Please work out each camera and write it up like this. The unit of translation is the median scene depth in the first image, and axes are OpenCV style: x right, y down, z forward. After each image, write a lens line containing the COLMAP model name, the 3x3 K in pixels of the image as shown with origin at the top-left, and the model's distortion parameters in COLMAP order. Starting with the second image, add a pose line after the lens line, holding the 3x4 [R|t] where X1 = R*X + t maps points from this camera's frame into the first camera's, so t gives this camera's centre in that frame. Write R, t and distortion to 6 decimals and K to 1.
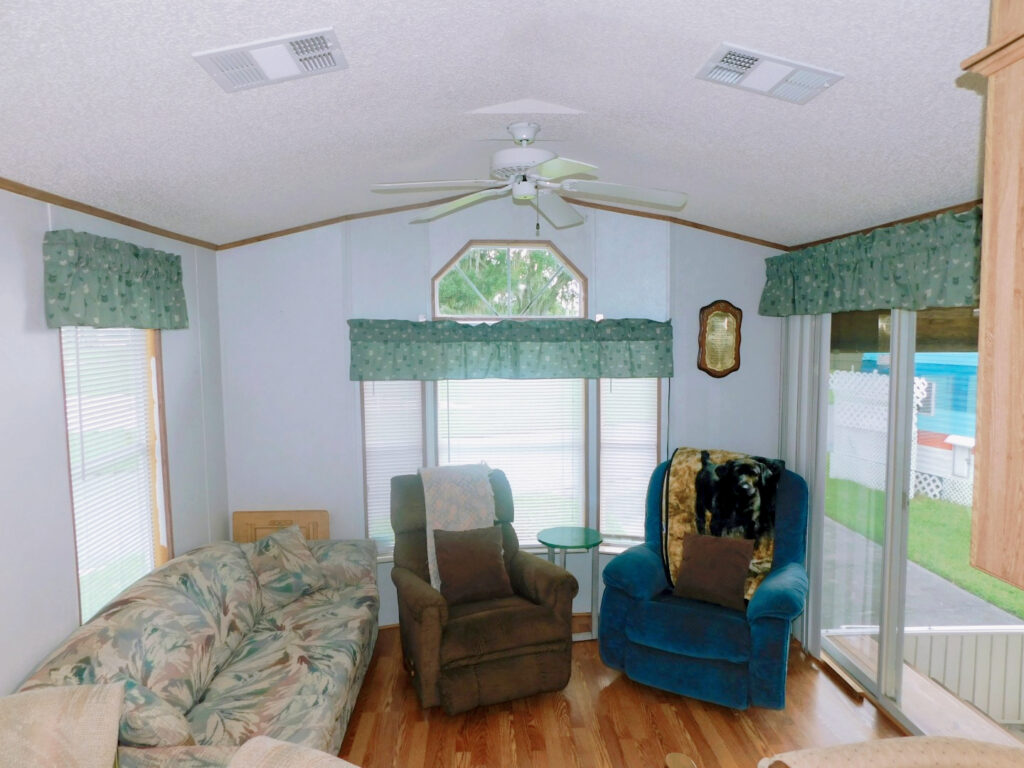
lens RADIAL K [[680.9, 0, 519.7], [0, 680.9, 373.0], [0, 0, 1]] dist [-0.069439, 0.060093]
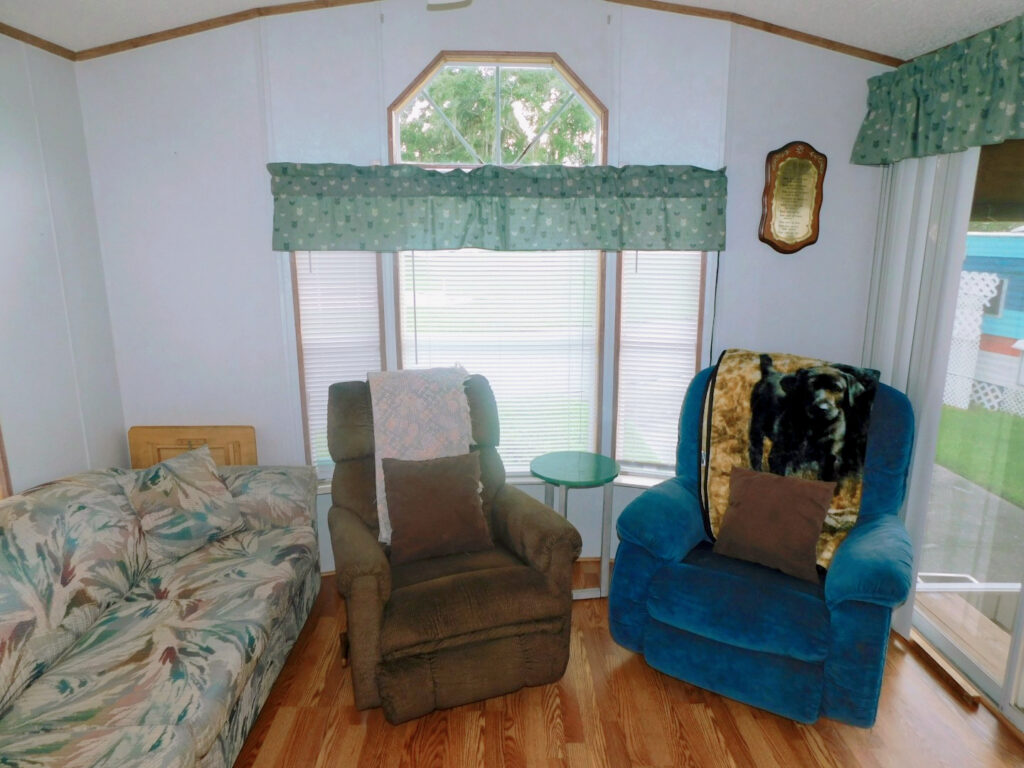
lens RADIAL K [[680.9, 0, 517.4], [0, 680.9, 375.0], [0, 0, 1]] dist [-0.069439, 0.060093]
pose [[0.999437, 0.014694, -0.030161, 0.034236], [-0.009907, 0.988154, 0.153144, 0.030555], [0.032054, -0.152759, 0.987744, 0.291960]]
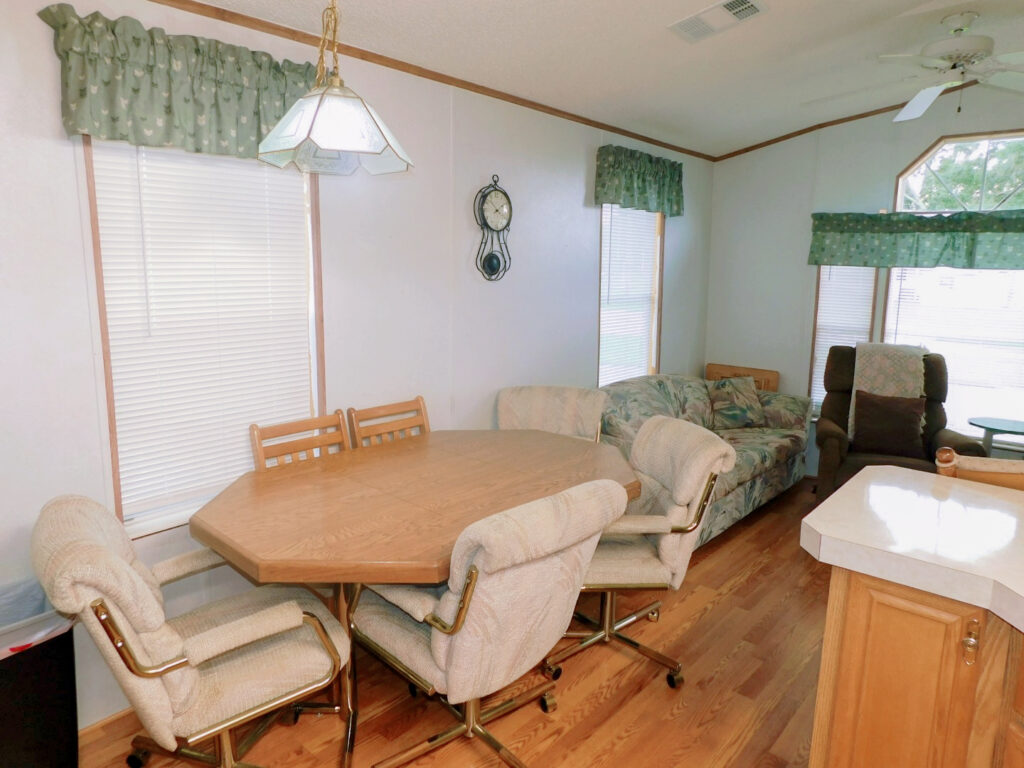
lens RADIAL K [[680.9, 0, 518.0], [0, 680.9, 373.4], [0, 0, 1]] dist [-0.069439, 0.060093]
pose [[0.721518, 0.130701, -0.679947, 0.224725], [-0.069302, 0.990723, 0.116900, 0.101714], [0.688918, -0.037224, 0.723882, -0.234556]]
